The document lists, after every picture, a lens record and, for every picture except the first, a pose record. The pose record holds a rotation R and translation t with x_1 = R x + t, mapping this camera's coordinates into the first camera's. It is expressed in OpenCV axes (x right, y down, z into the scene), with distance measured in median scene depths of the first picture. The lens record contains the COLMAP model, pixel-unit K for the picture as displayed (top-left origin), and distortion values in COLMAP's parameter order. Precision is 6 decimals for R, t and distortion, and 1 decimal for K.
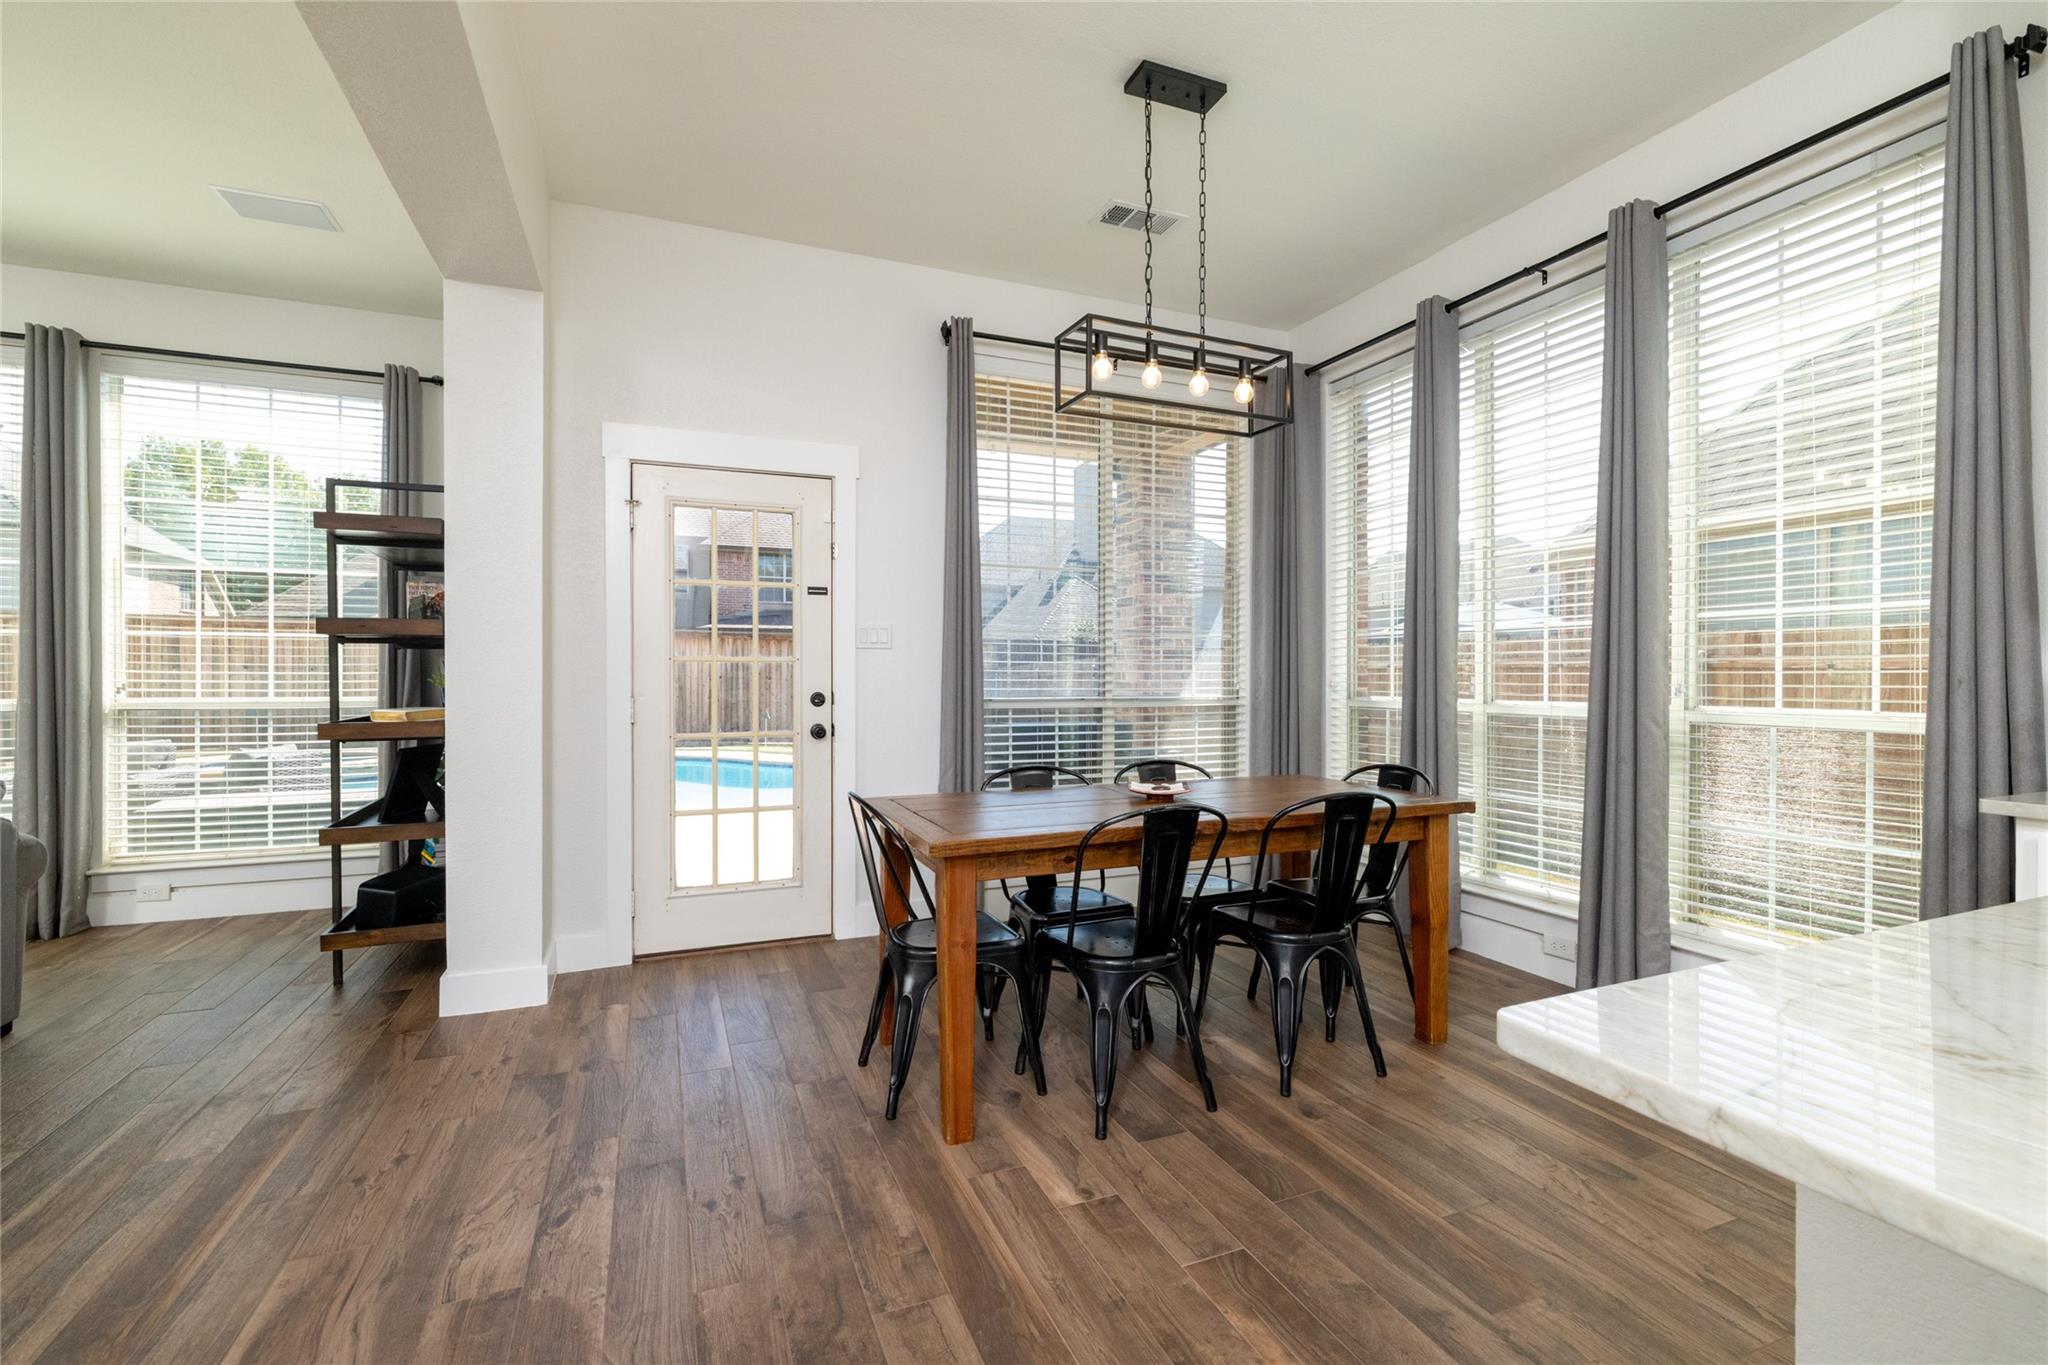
lens RADIAL K [[897.2, 0, 1026.1], [0, 897.2, 675.9], [0, 0, 1]] dist [-0.000230, 0.000680]
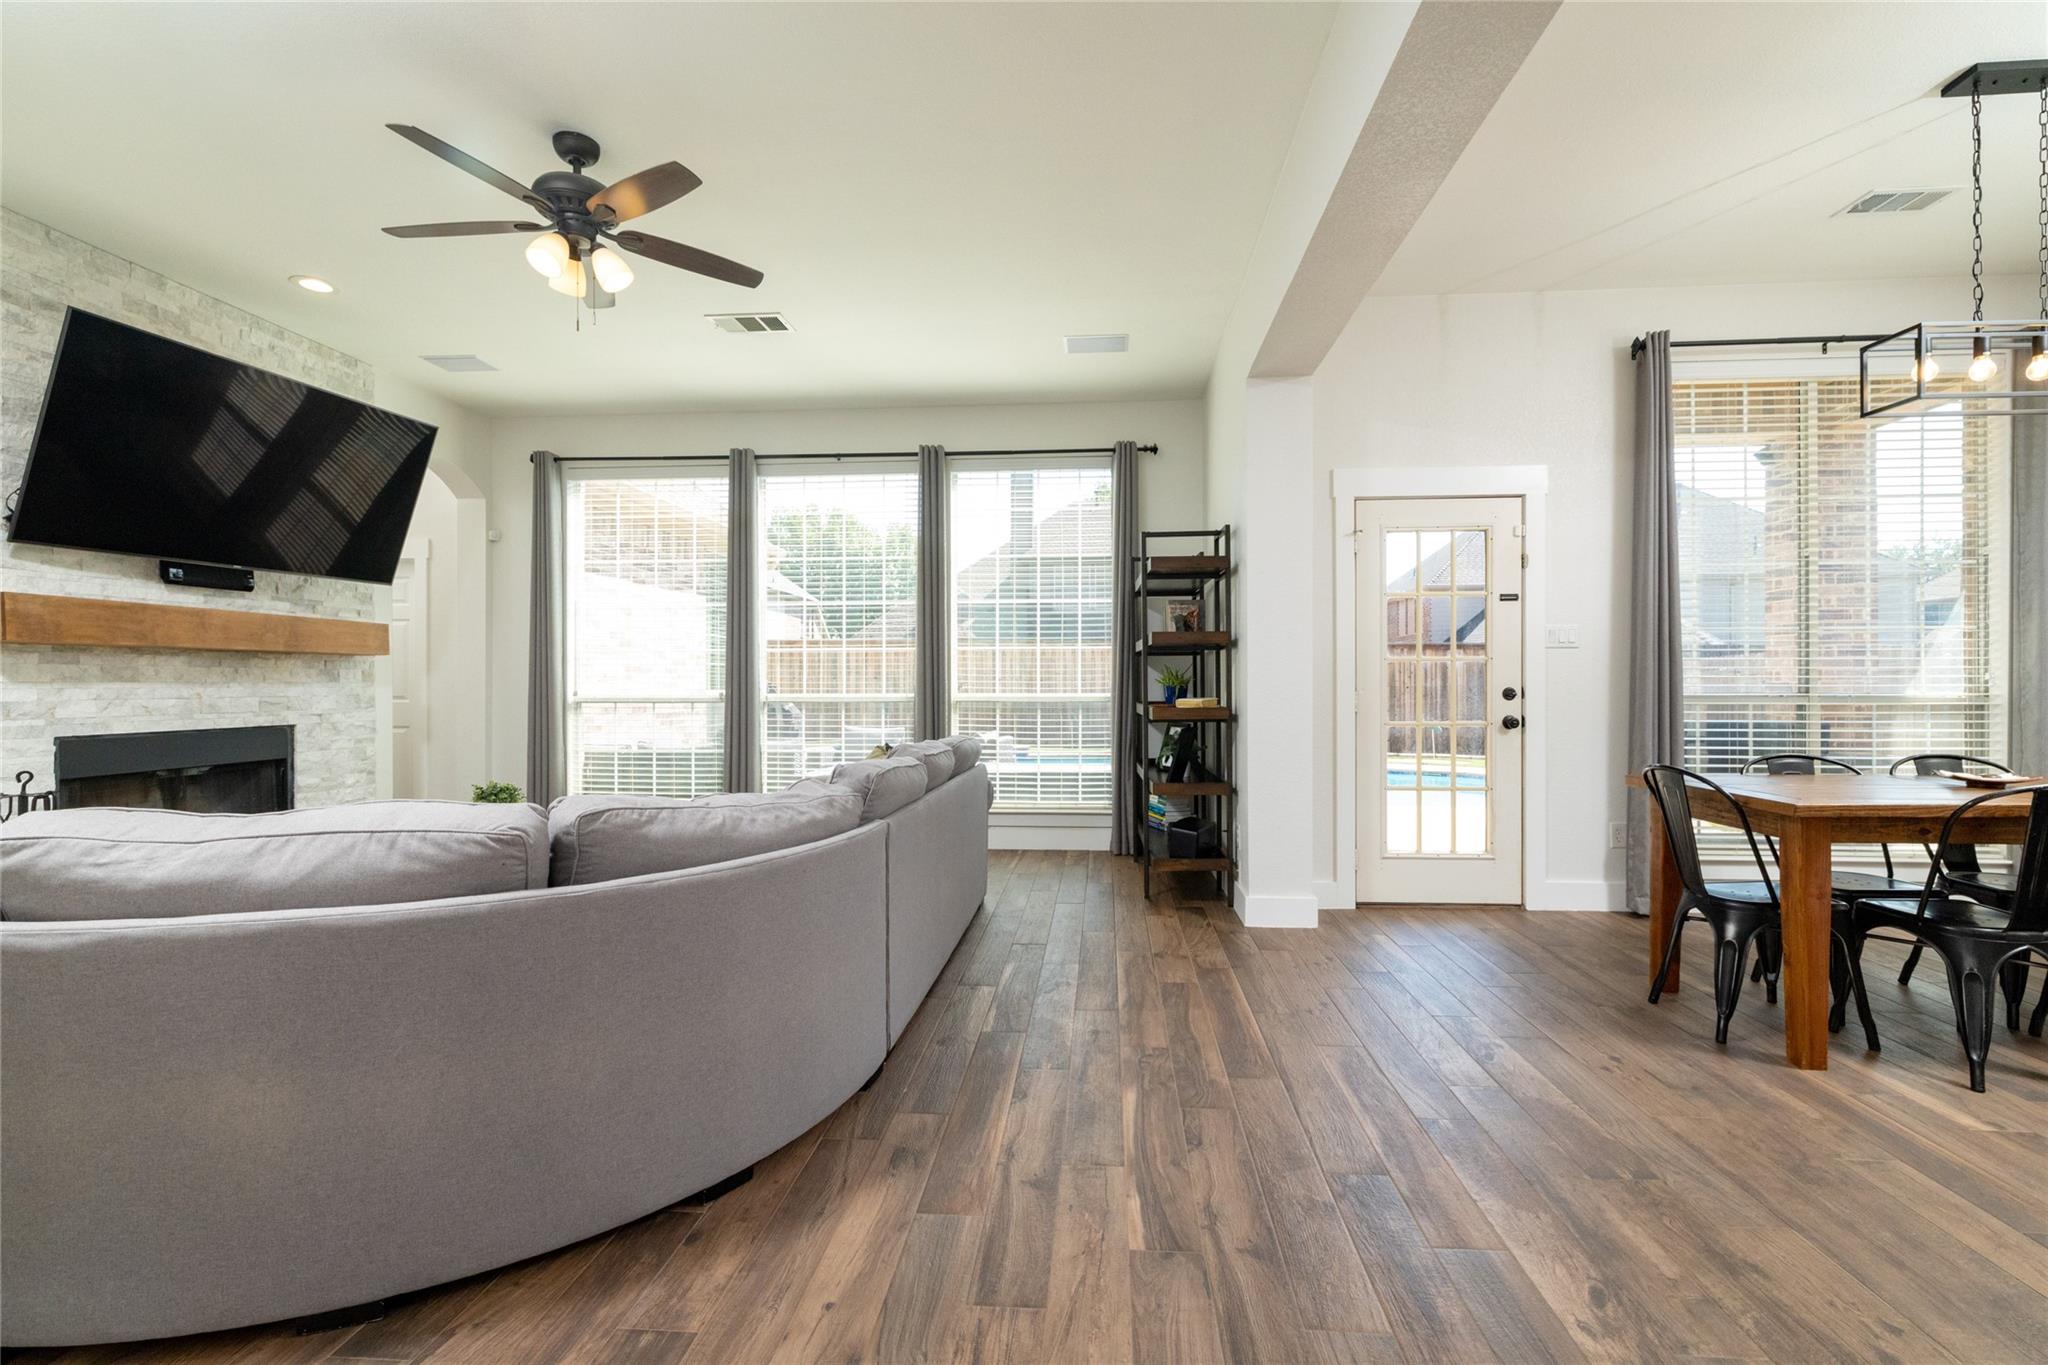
lens RADIAL K [[898.9, 0, 1048.2], [0, 898.9, 684.3], [0, 0, 1]] dist [-0.000750, 0.000615]
pose [[0.894631, -0.003102, -0.446796, -0.247967], [0.002198, 0.999994, -0.002540, 0.015896], [0.446801, 0.001291, 0.894632, -0.267778]]
